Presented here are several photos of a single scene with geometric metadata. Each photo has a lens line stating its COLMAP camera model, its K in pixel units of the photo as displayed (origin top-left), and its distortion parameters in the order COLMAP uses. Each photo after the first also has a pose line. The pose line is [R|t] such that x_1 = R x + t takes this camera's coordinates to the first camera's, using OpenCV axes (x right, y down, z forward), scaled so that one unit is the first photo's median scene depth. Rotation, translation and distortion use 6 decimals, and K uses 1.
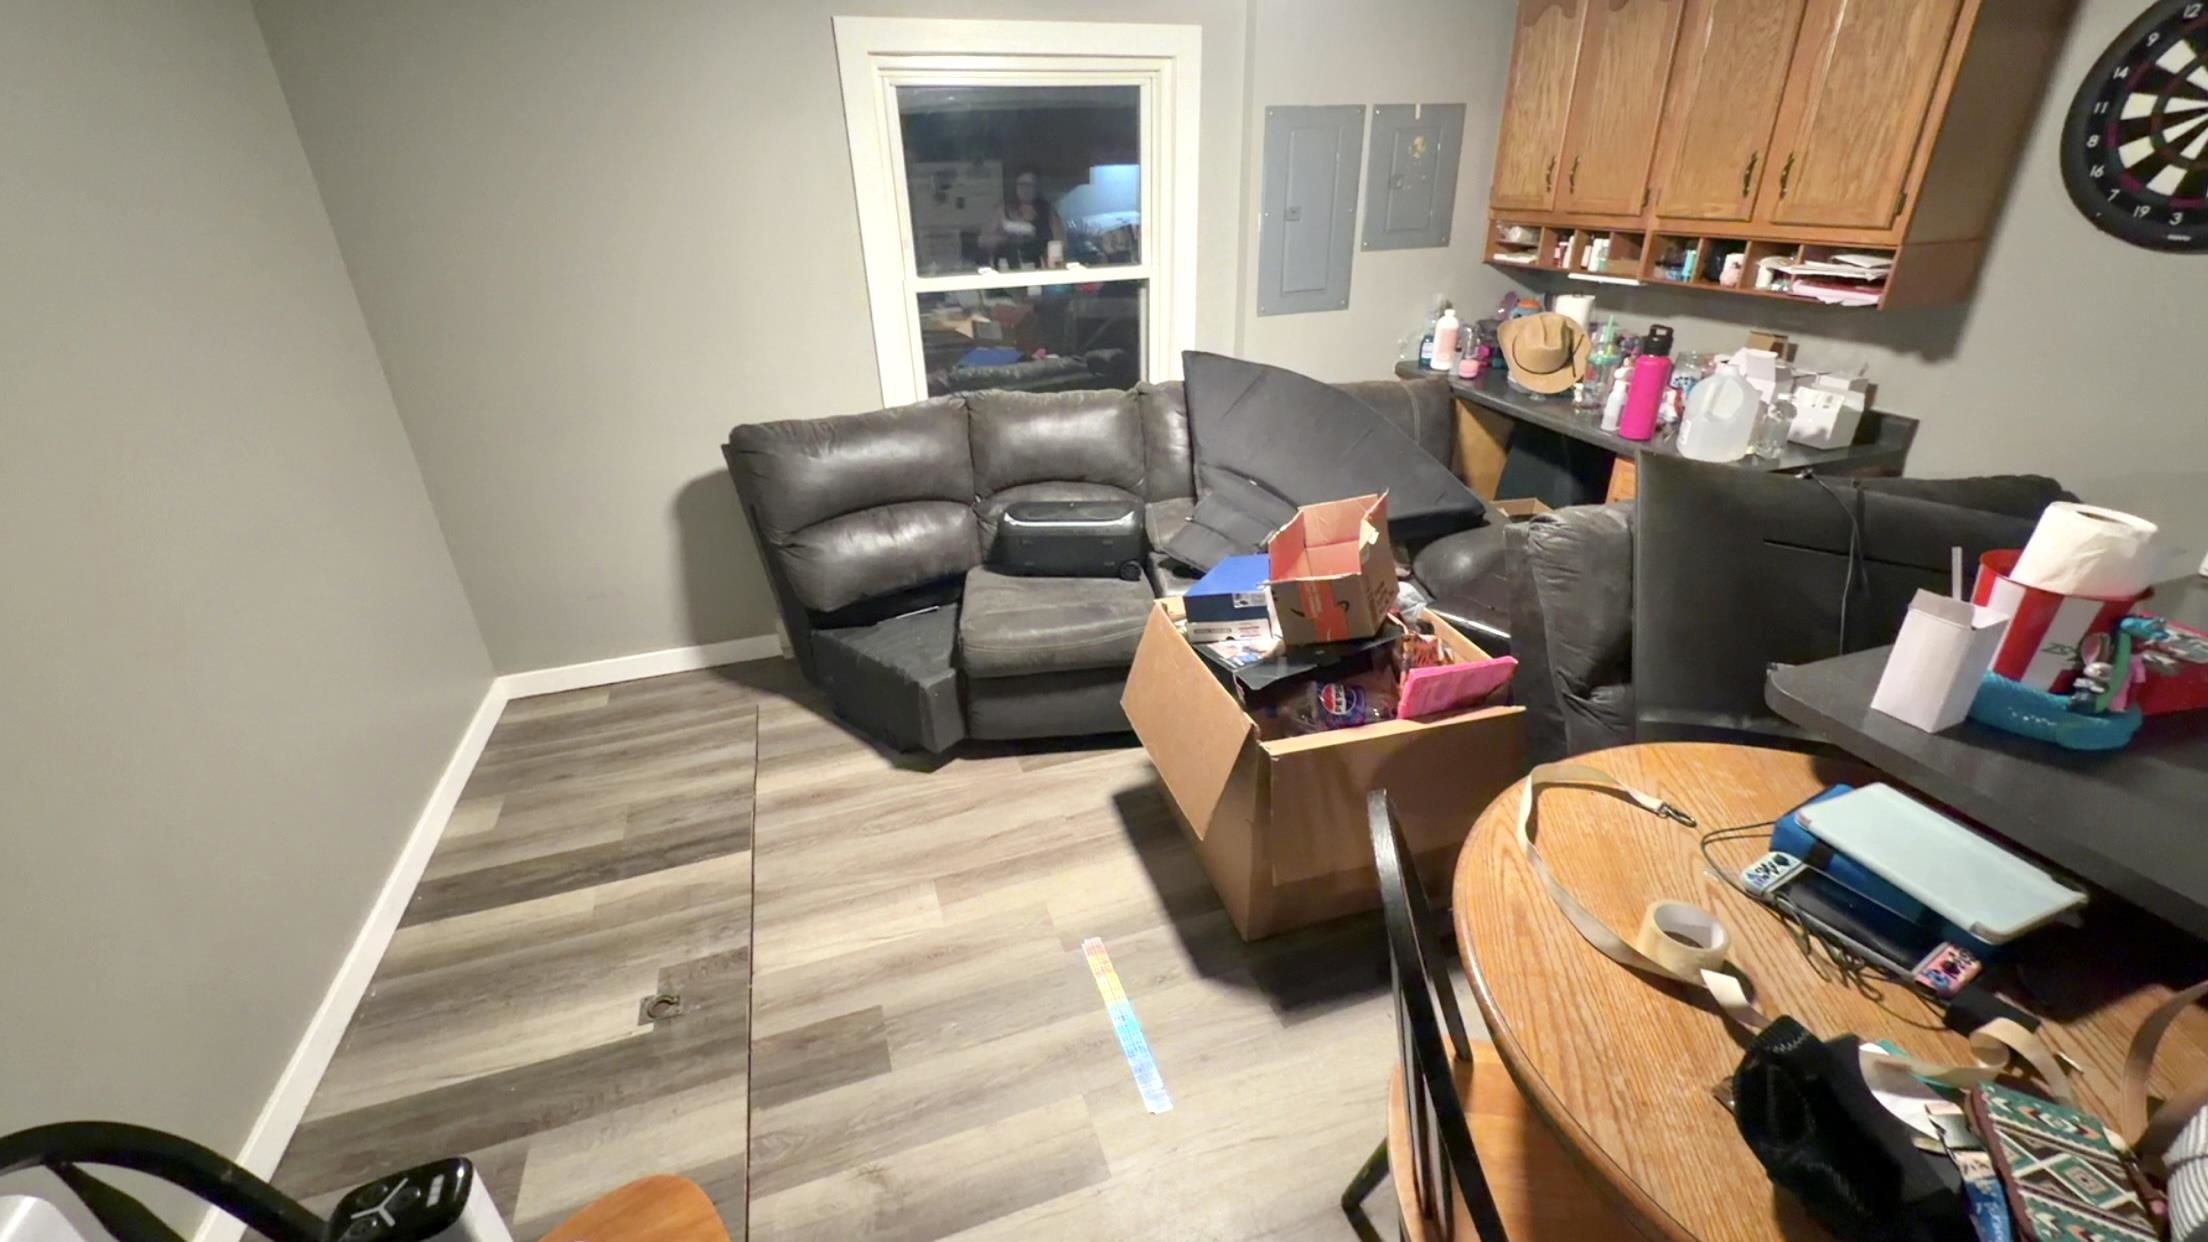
lens RADIAL K [[918.1, 0, 1105.7], [0, 918.1, 618.3], [0, 0, 1]] dist [-0.001188, -0.000380]
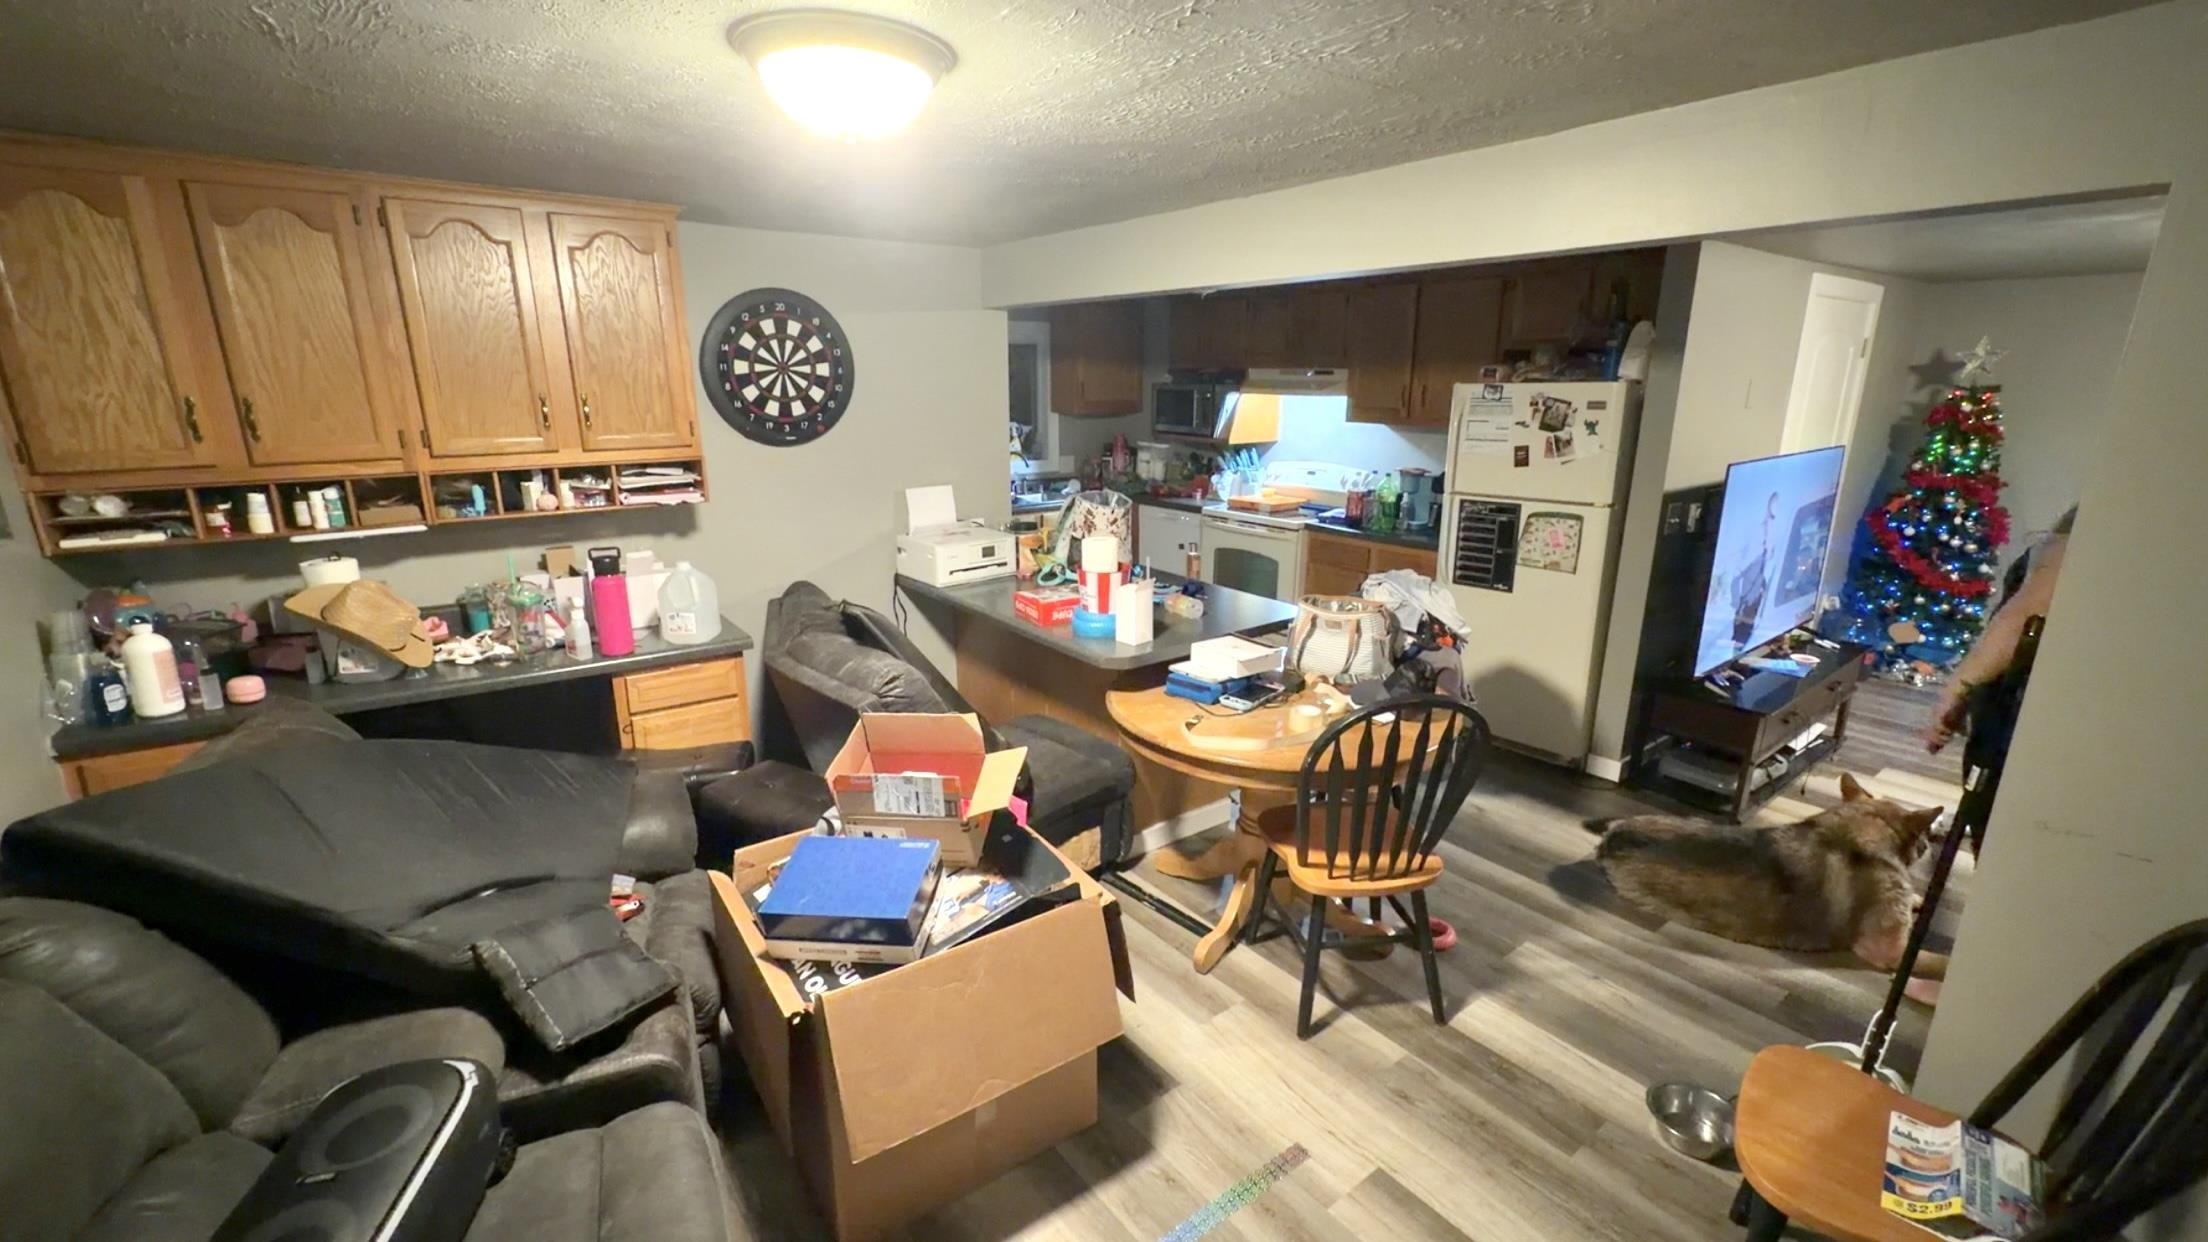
lens RADIAL K [[918.1, 0, 1103.6], [0, 918.1, 616.3], [0, 0, 1]] dist [-0.001188, -0.000380]
pose [[-0.323078, -0.223153, 0.919687, -0.447661], [0.424957, 0.834109, 0.351672, -0.313650], [-0.845596, 0.504445, -0.174652, 0.616997]]
